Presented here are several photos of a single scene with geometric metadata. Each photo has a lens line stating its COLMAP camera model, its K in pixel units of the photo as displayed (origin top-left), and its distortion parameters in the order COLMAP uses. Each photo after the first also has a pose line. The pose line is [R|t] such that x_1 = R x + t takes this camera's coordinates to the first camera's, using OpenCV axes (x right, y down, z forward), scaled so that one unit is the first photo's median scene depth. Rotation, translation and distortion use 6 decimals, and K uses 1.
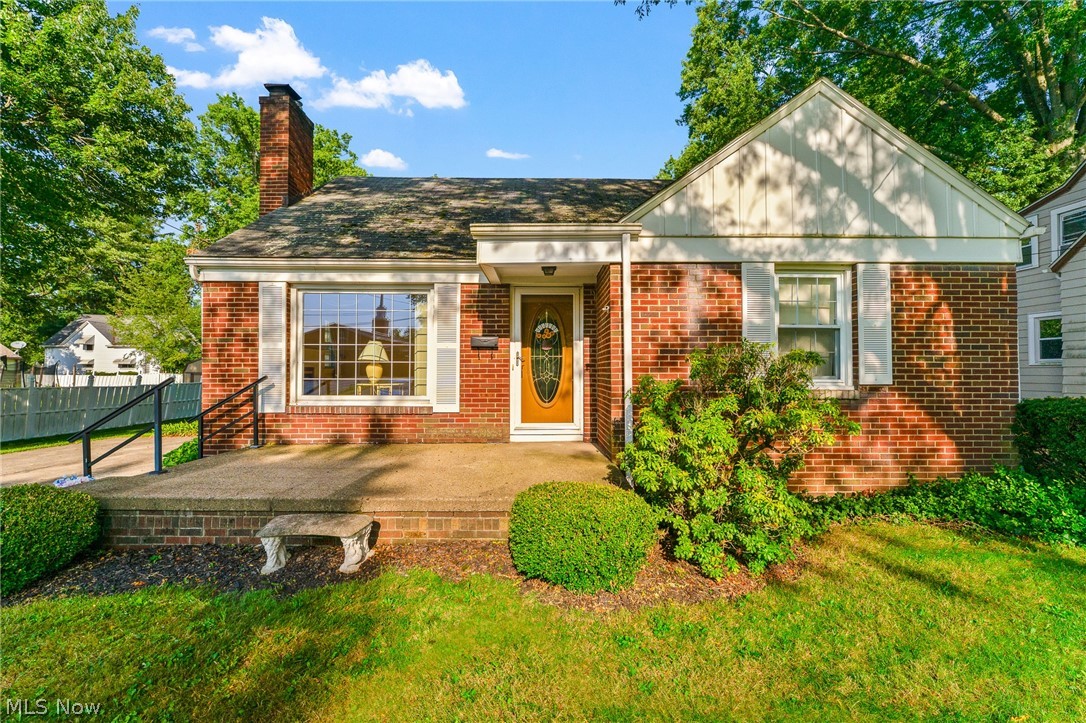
lens RADIAL K [[438.3, 0, 542.2], [0, 438.3, 363.8], [0, 0, 1]] dist [-0.001819, 0.000776]
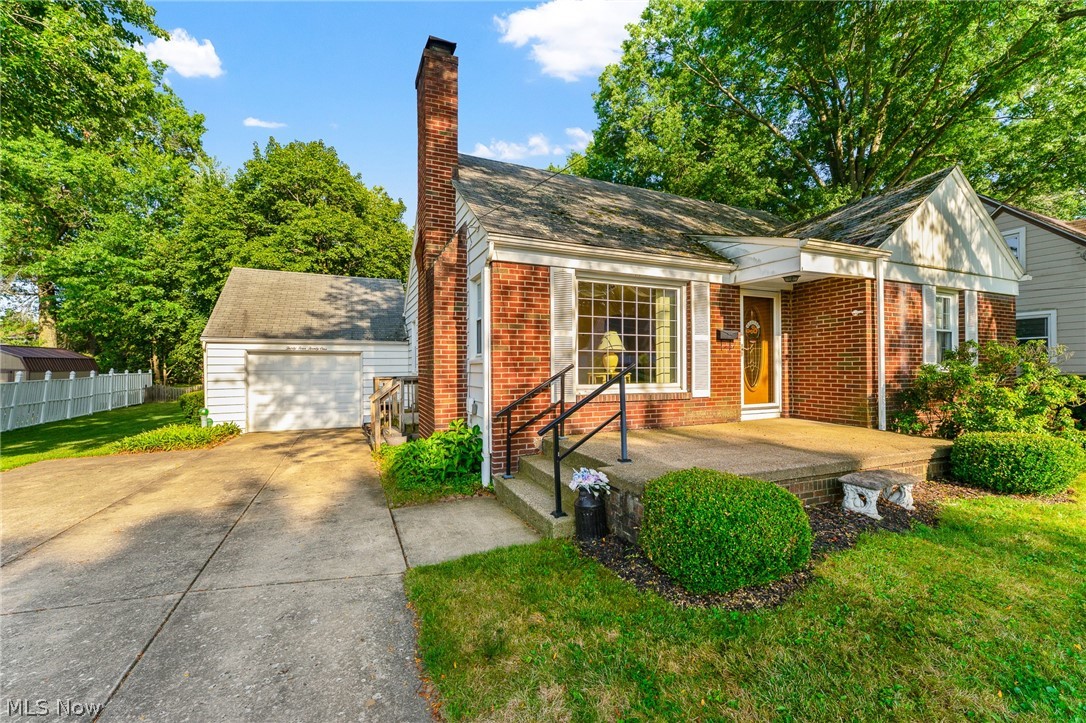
lens RADIAL K [[438.3, 0, 533.2], [0, 438.3, 365.1], [0, 0, 1]] dist [-0.001819, 0.000776]
pose [[0.924209, -0.001999, 0.381882, -1.187681], [-0.003584, 0.999897, 0.013908, 0.017097], [-0.381871, -0.014223, 0.924106, 0.146733]]
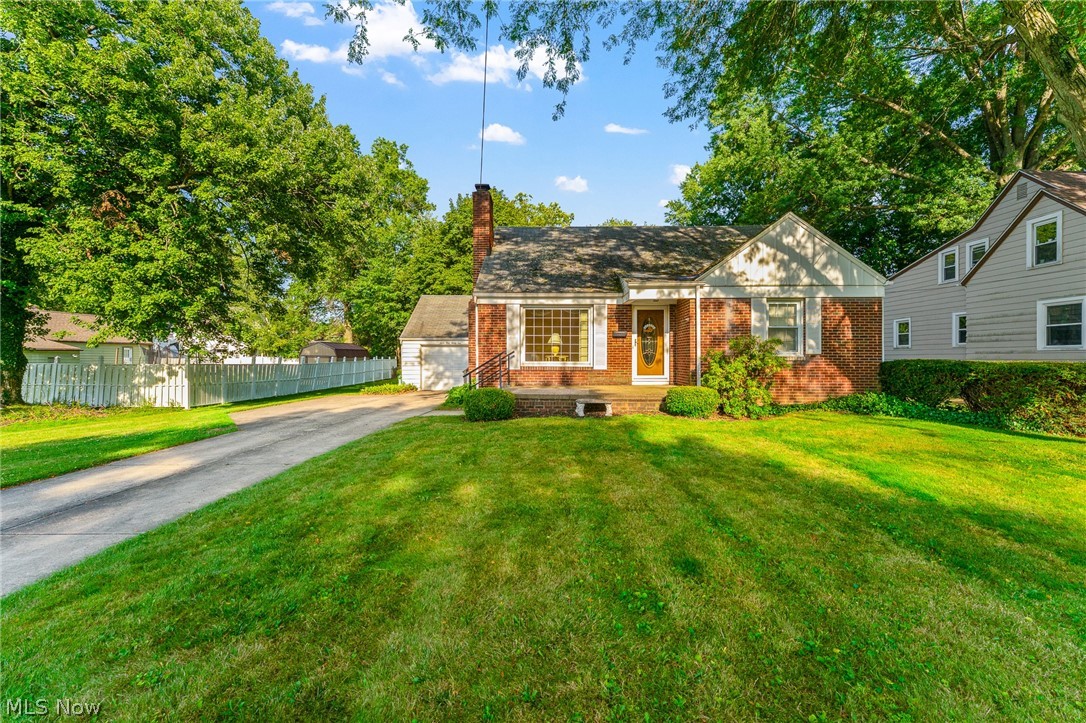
lens RADIAL K [[438.3, 0, 541.3], [0, 438.3, 357.4], [0, 0, 1]] dist [-0.001819, 0.000776]
pose [[0.999277, 0.000232, -0.038025, -0.466000], [0.000475, 0.999828, 0.018566, 0.020626], [0.038023, -0.018570, 0.999104, -1.131654]]
